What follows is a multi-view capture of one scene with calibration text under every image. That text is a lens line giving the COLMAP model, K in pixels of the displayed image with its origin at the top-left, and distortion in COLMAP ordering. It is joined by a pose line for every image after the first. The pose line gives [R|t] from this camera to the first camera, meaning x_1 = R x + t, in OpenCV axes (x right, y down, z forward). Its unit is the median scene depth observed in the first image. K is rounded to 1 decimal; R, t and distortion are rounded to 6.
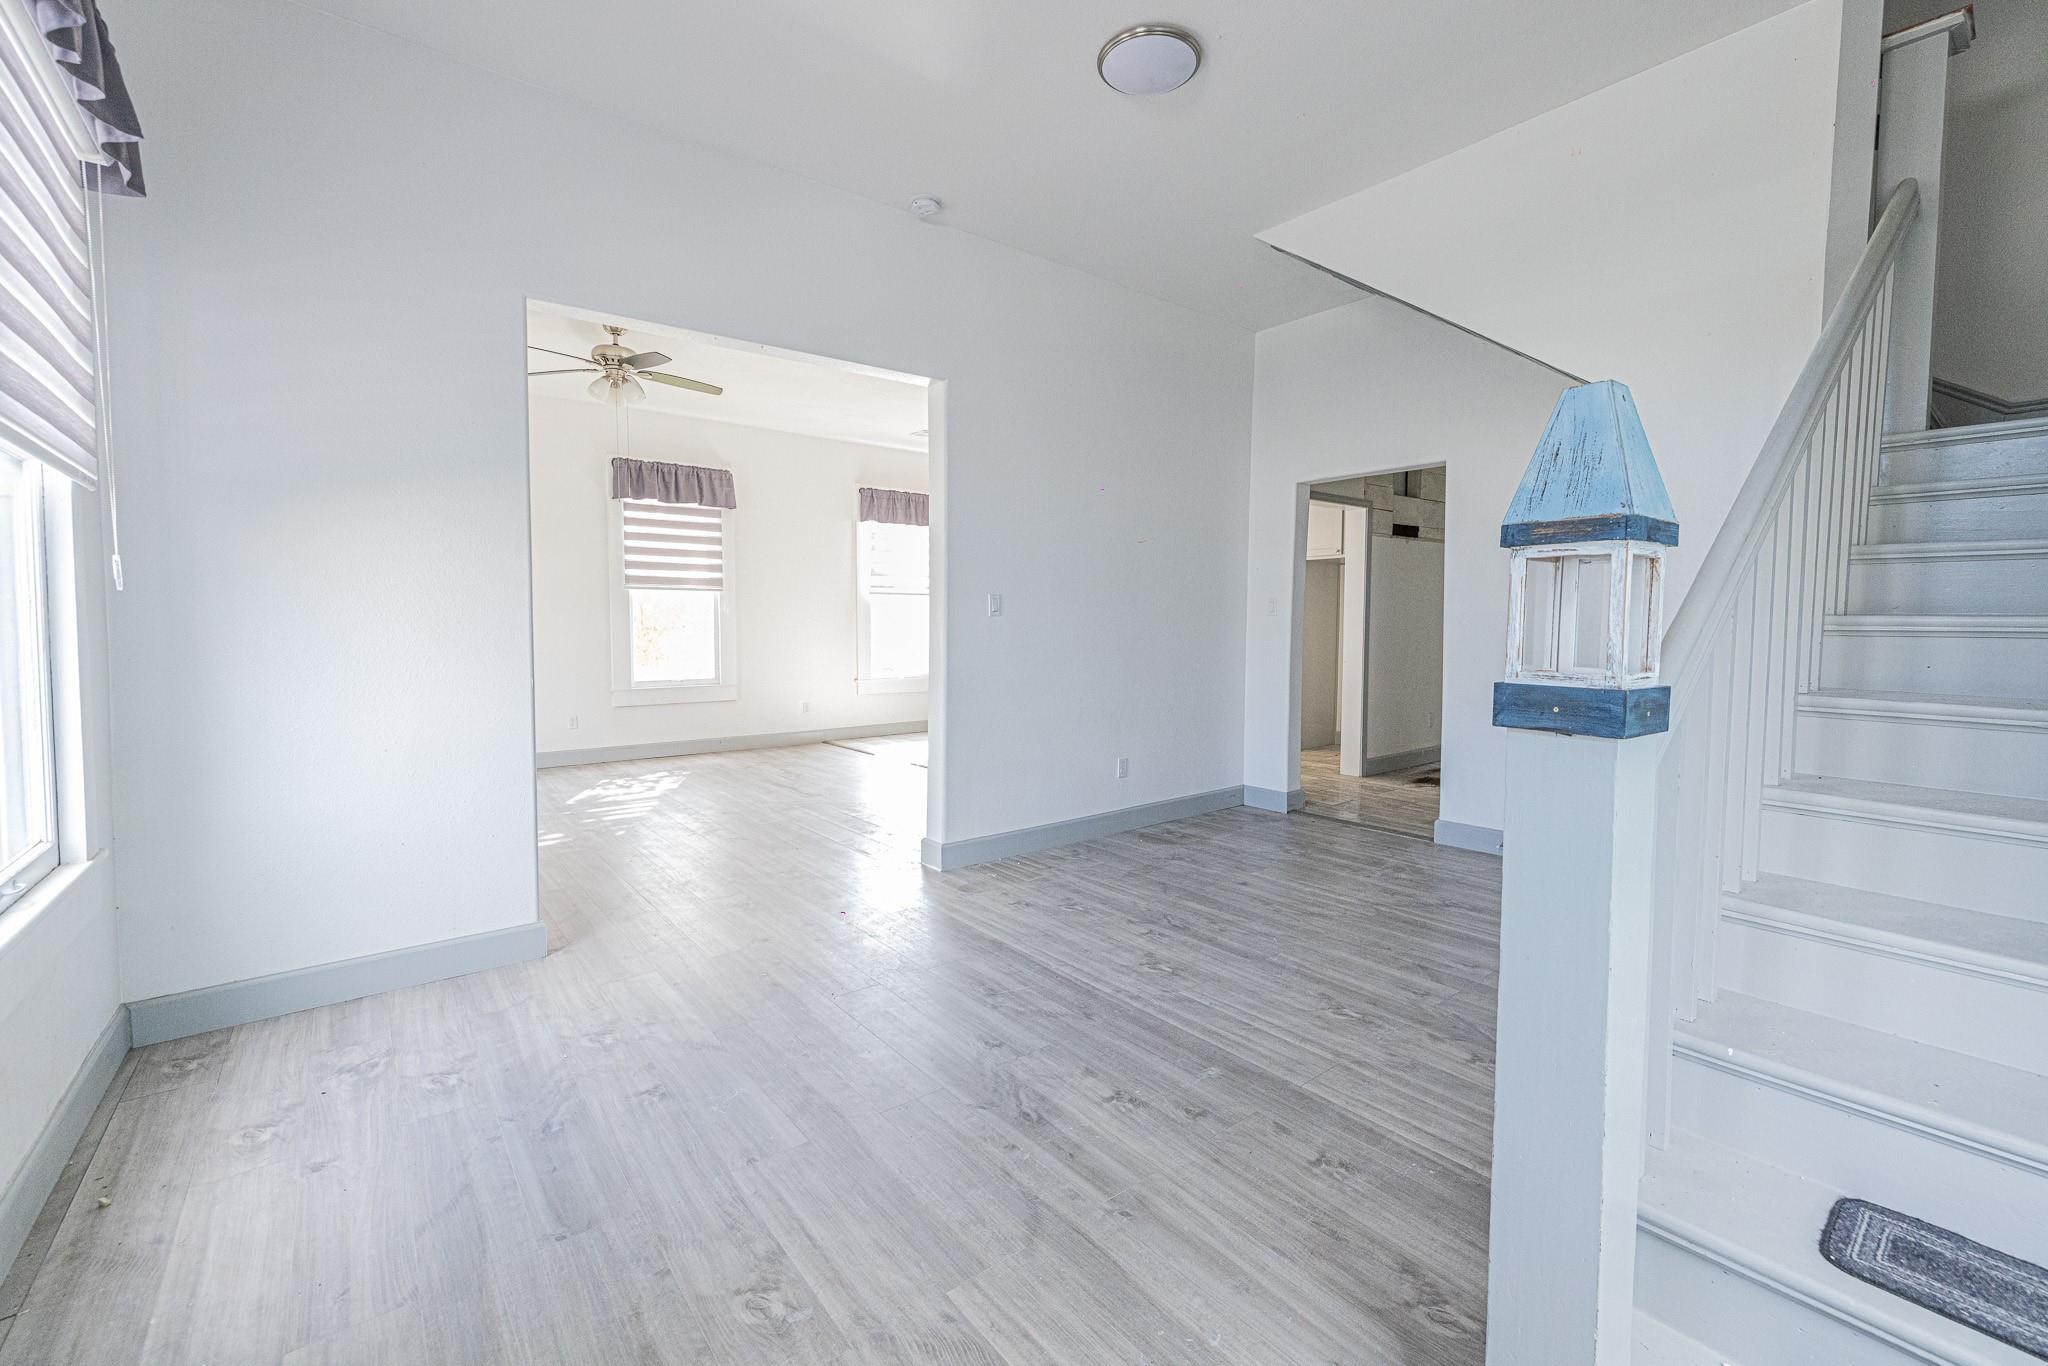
lens RADIAL K [[854.2, 0, 1028.5], [0, 854.2, 672.9], [0, 0, 1]] dist [0.001293, -0.000868]
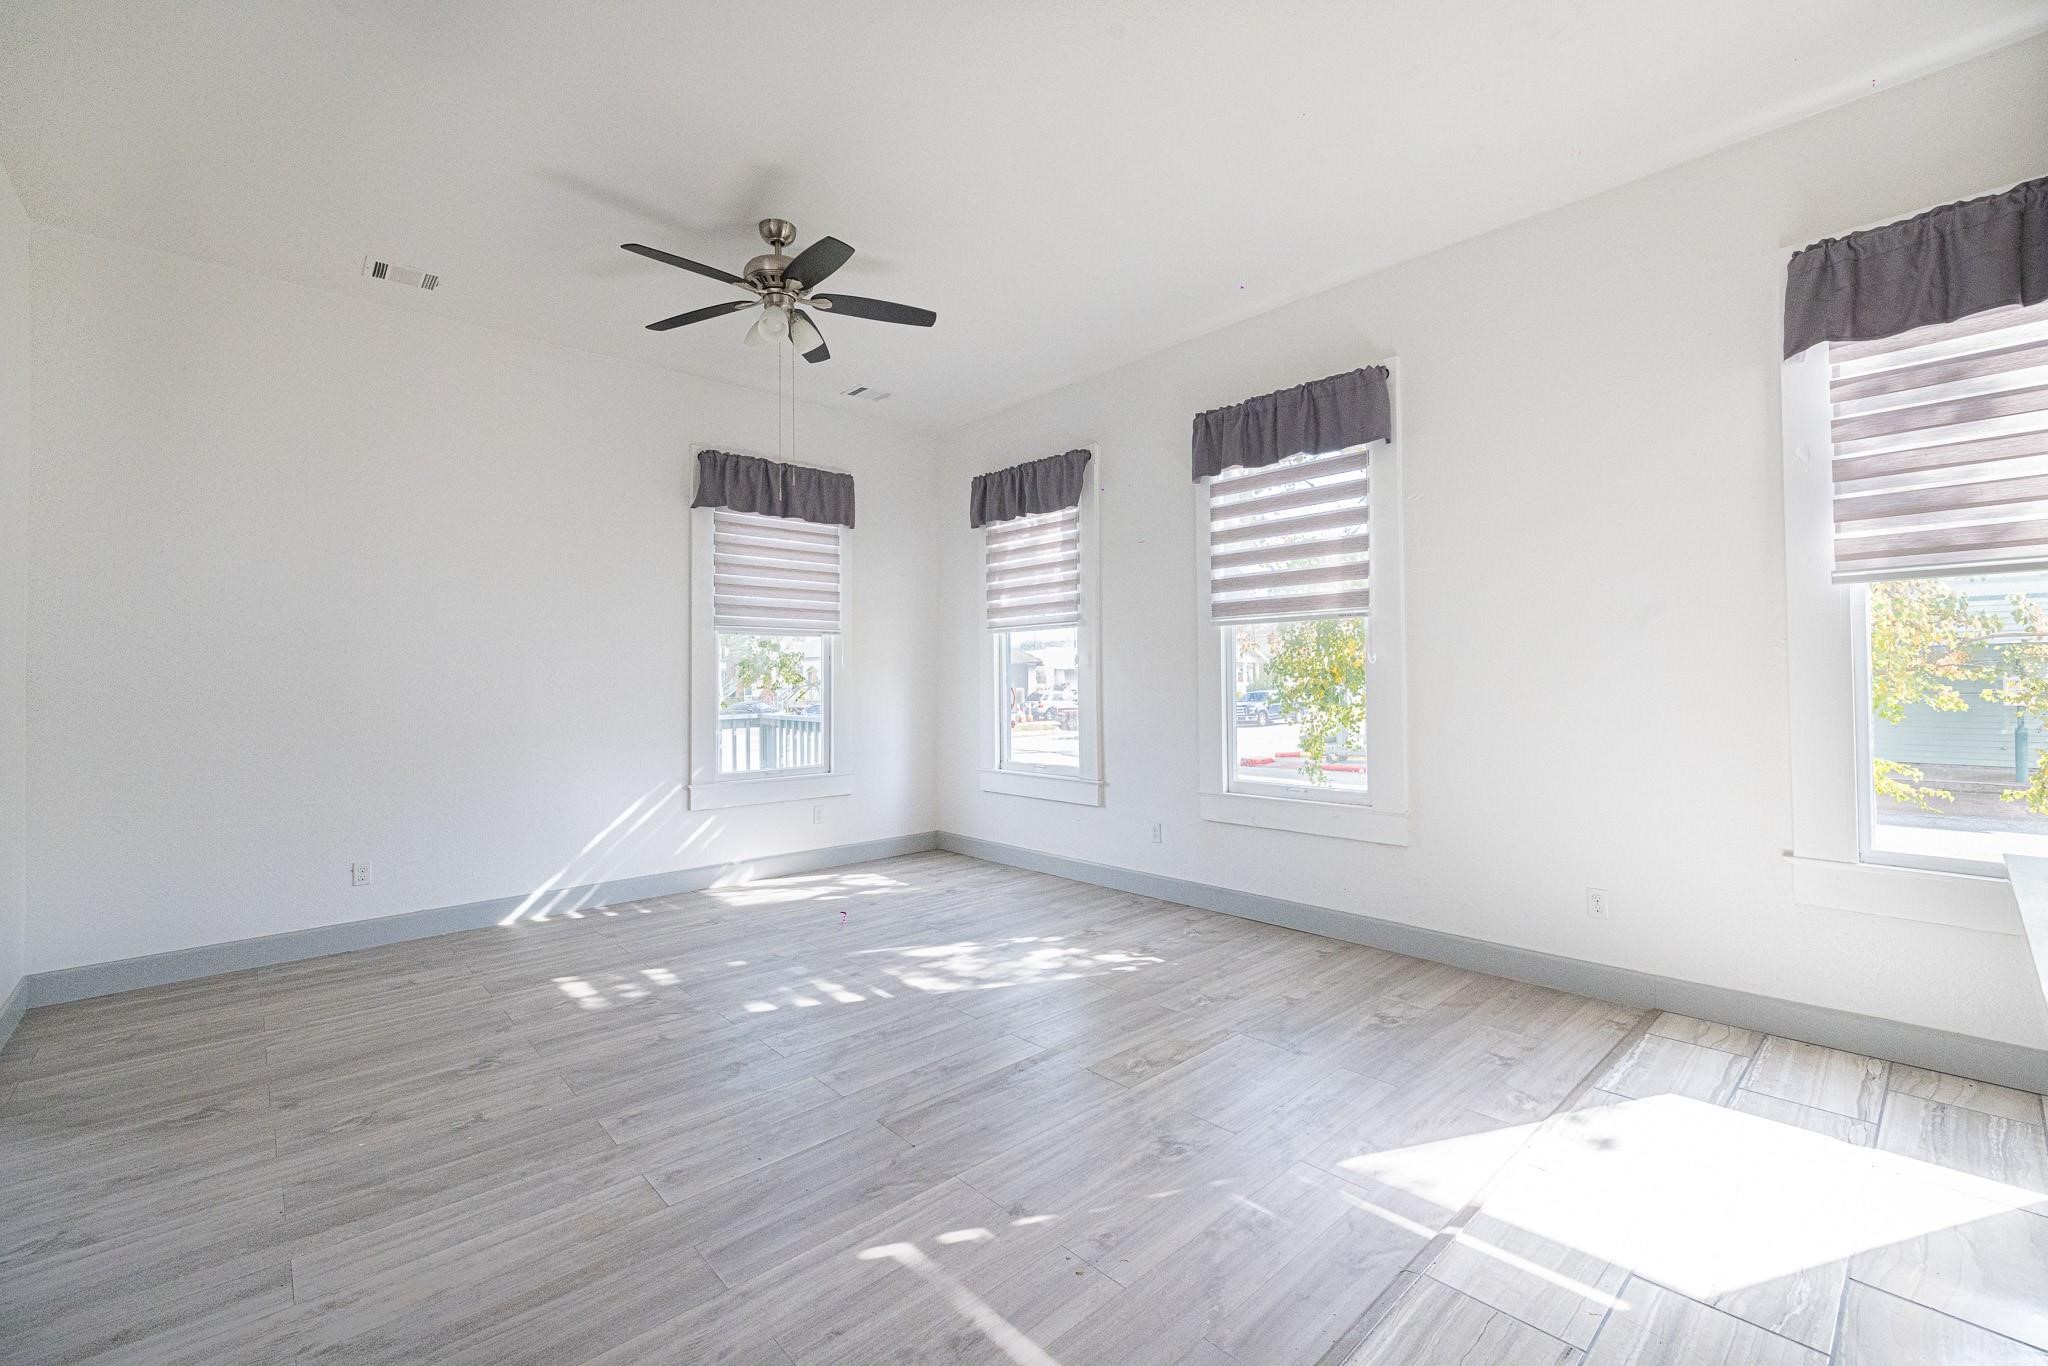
lens RADIAL K [[854.2, 0, 1015.0], [0, 854.2, 673.8], [0, 0, 1]] dist [0.001293, -0.000868]
pose [[0.059187, -0.009473, -0.998202, 0.114365], [-0.045928, 0.998870, -0.012203, -0.048255], [0.997190, 0.046568, 0.058685, 0.780706]]
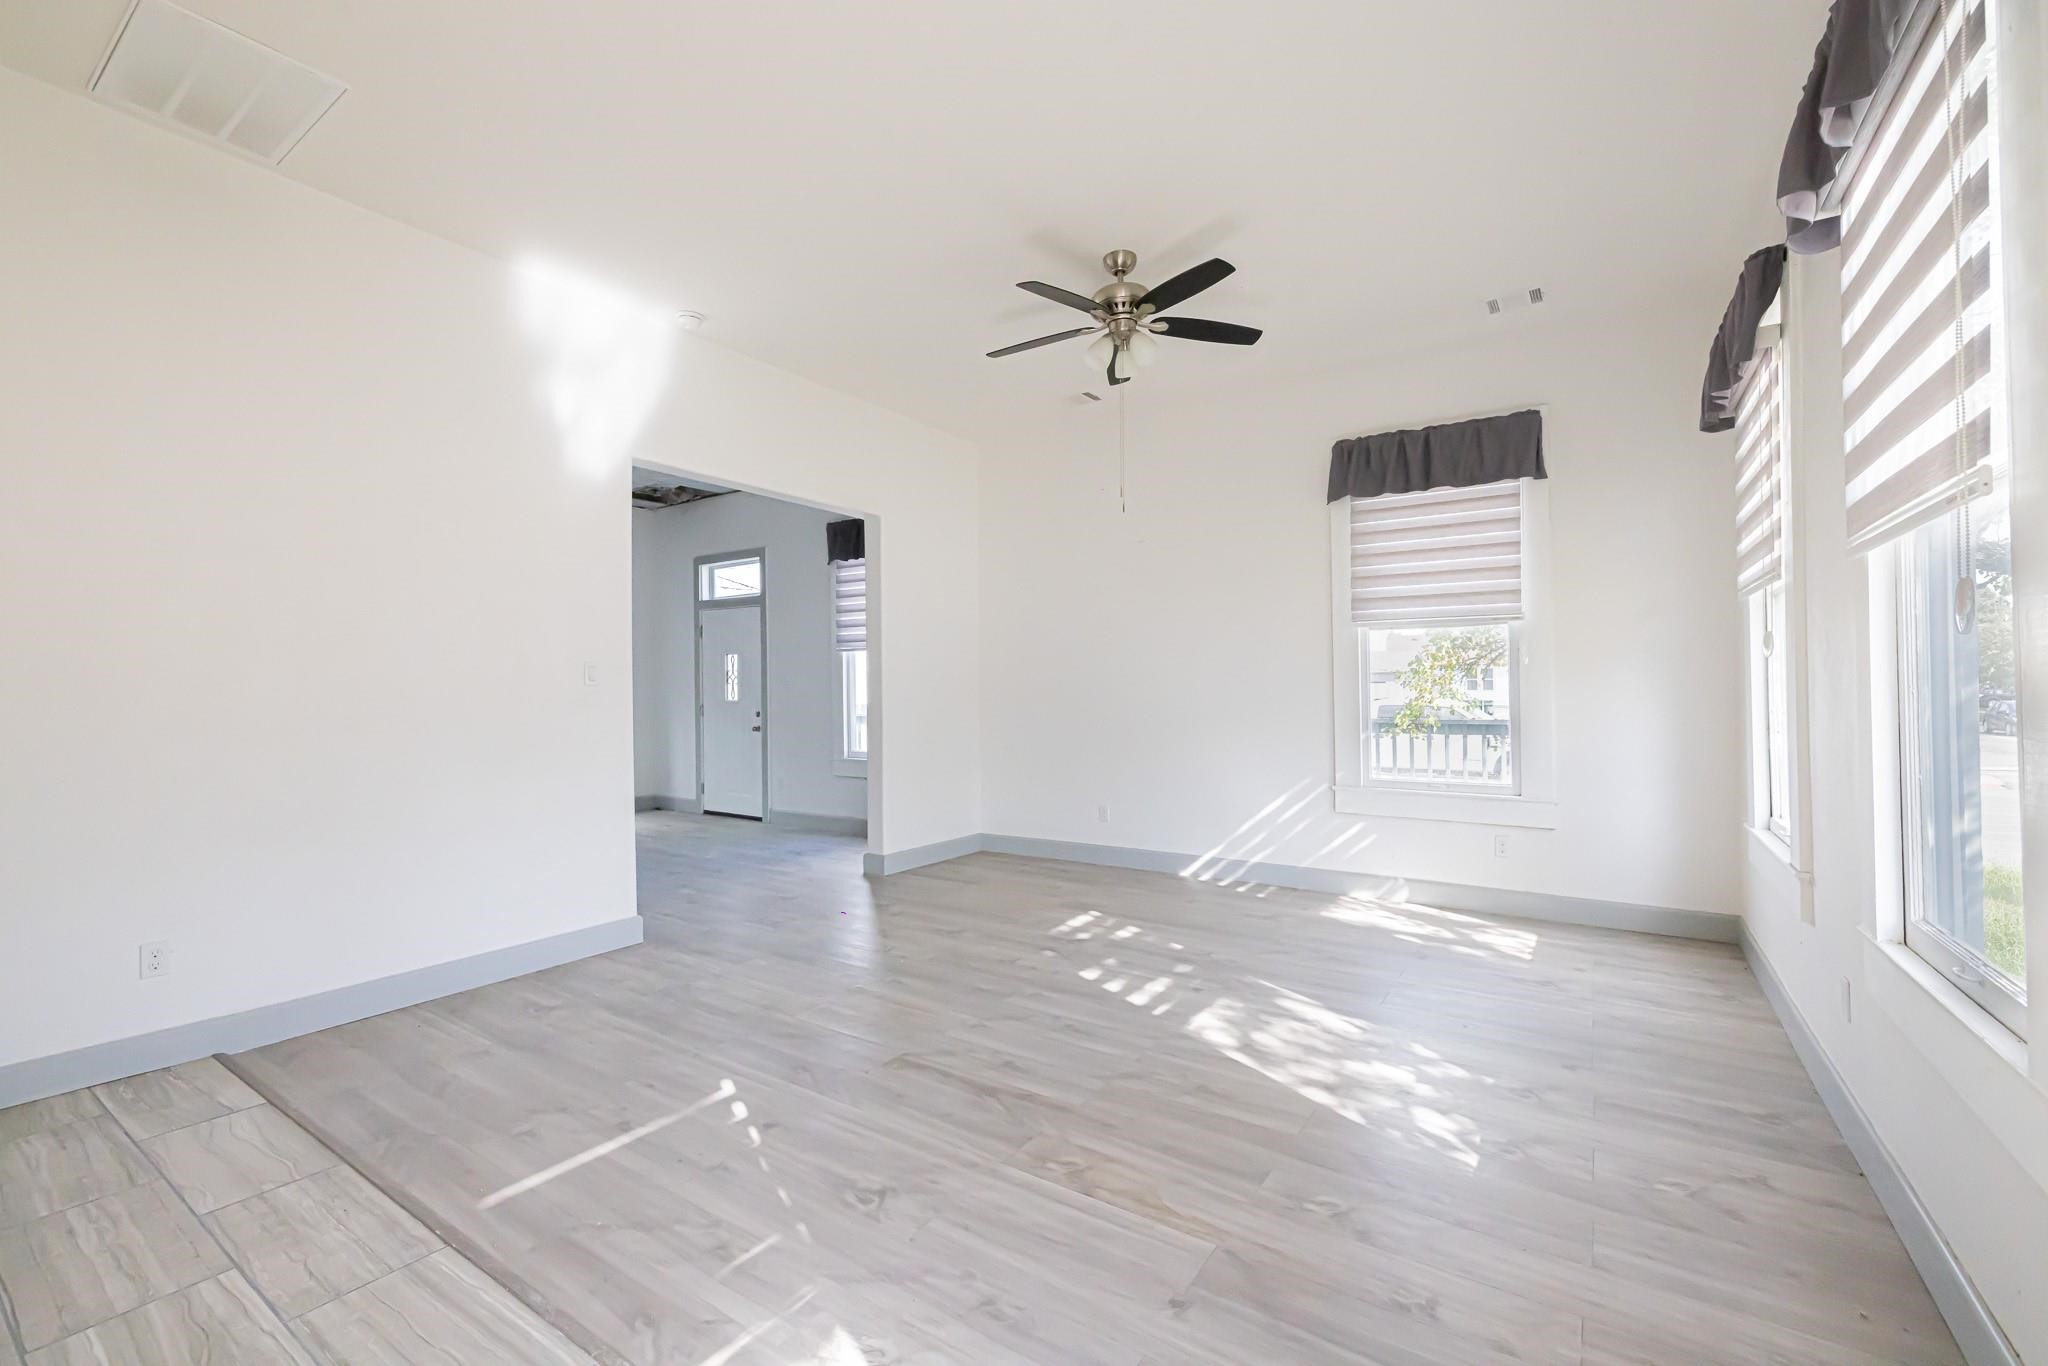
lens RADIAL K [[854.2, 0, 1023.0], [0, 854.2, 680.1], [0, 0, 1]] dist [0.001293, -0.000868]
pose [[-0.955754, 0.003733, -0.294142, -0.137419], [-0.009984, 0.998932, 0.045122, -0.065907], [0.293997, 0.046062, -0.954696, 1.113745]]
